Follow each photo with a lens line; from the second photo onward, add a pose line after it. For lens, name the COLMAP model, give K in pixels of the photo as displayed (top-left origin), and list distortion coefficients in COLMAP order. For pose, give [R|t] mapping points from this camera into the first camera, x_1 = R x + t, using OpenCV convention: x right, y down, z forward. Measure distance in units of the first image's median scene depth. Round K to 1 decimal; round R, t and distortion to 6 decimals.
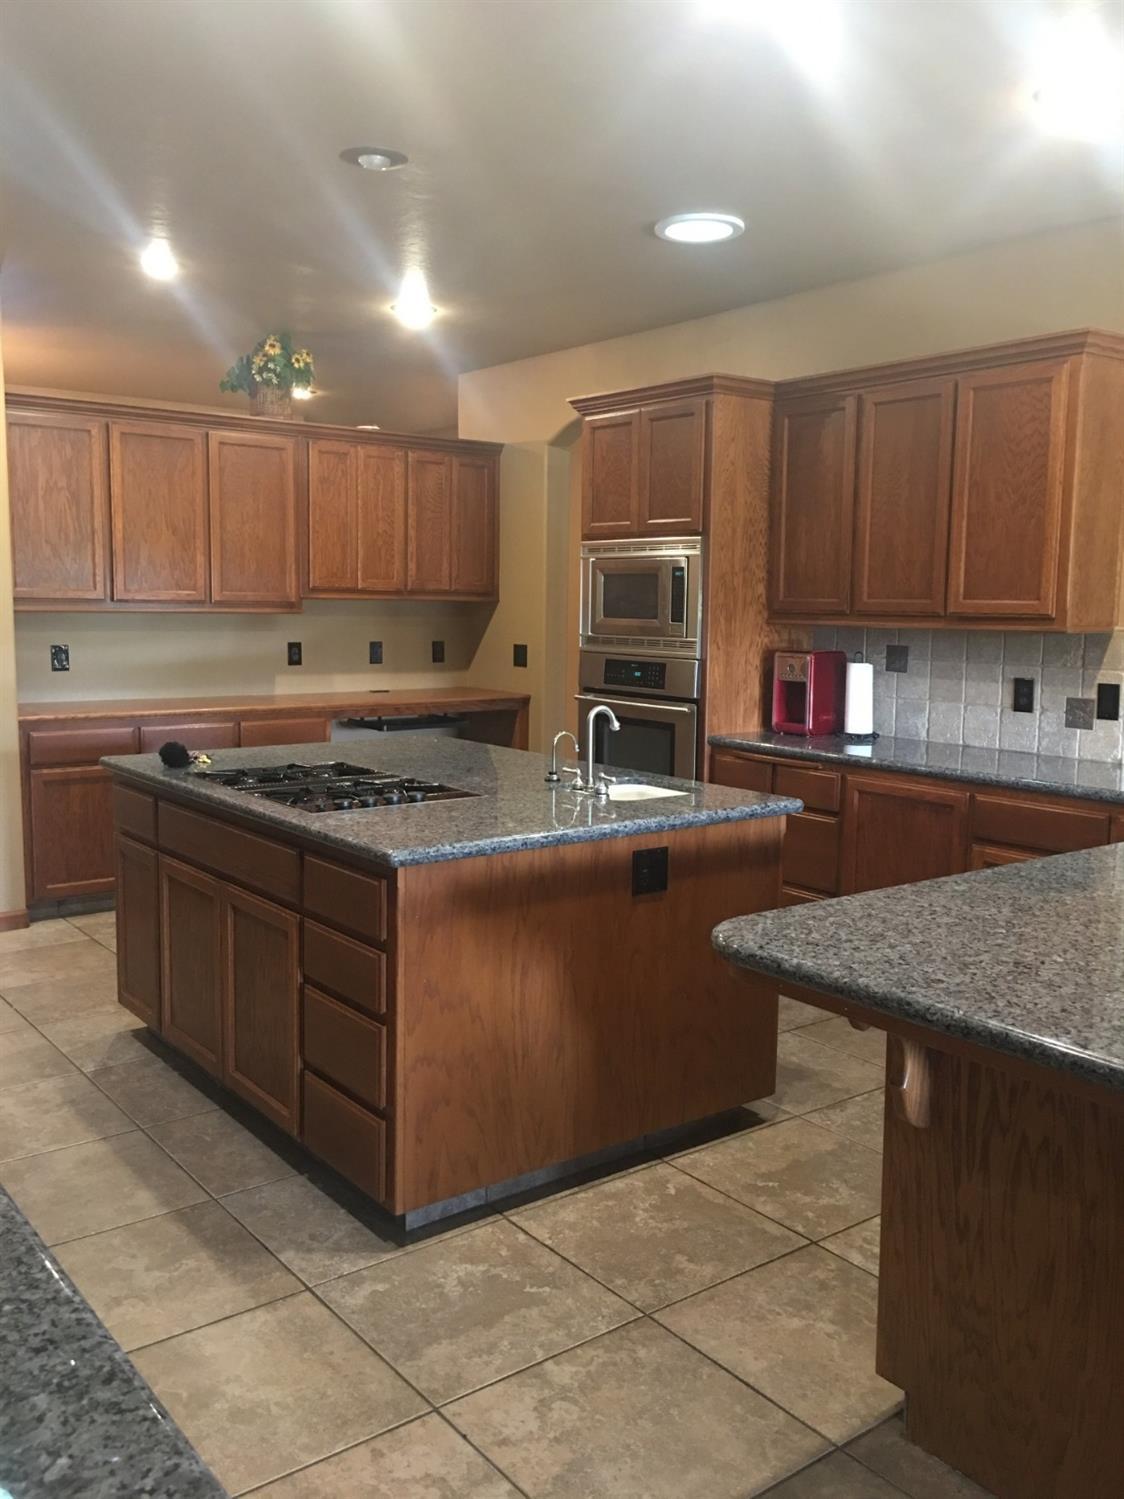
lens RADIAL K [[1266.9, 0, 562.0], [0, 1266.9, 749.5], [0, 0, 1]] dist [0.057944, -0.080206]
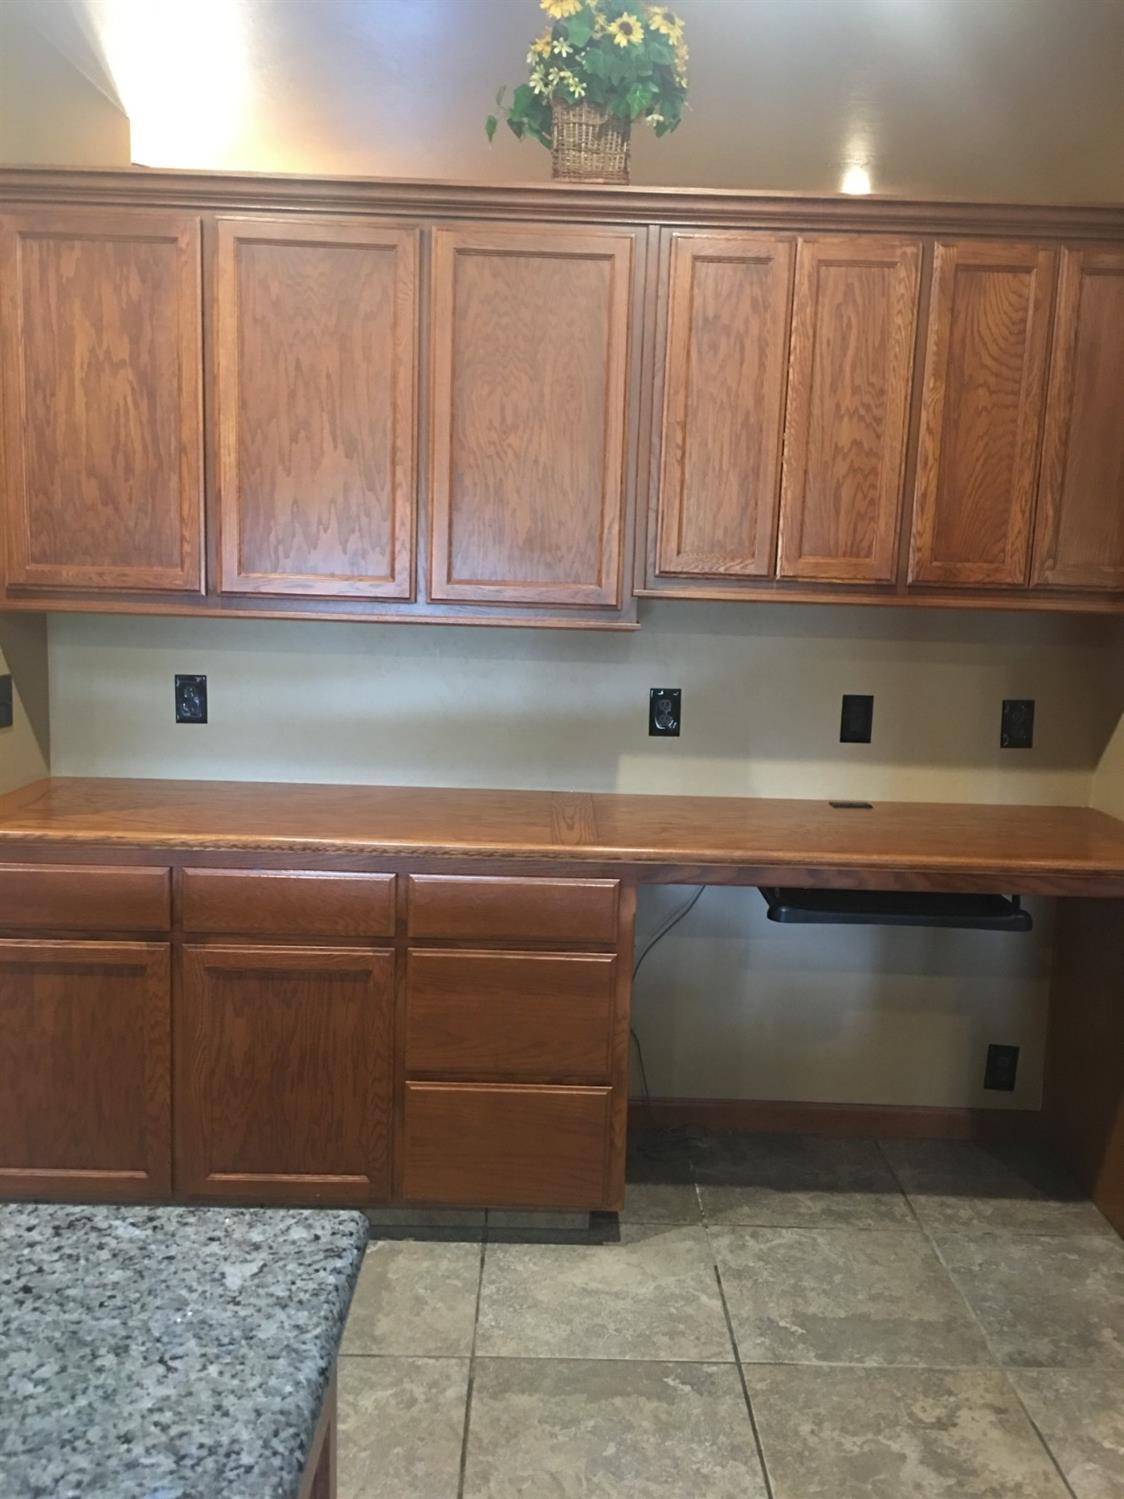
lens RADIAL K [[1266.9, 0, 562.0], [0, 1266.9, 749.5], [0, 0, 1]] dist [0.057944, -0.080206]
pose [[0.799699, 0.097442, -0.592441, 0.045894], [-0.092311, 0.994964, 0.039043, -0.083378], [0.593262, 0.023466, 0.804667, 0.645950]]
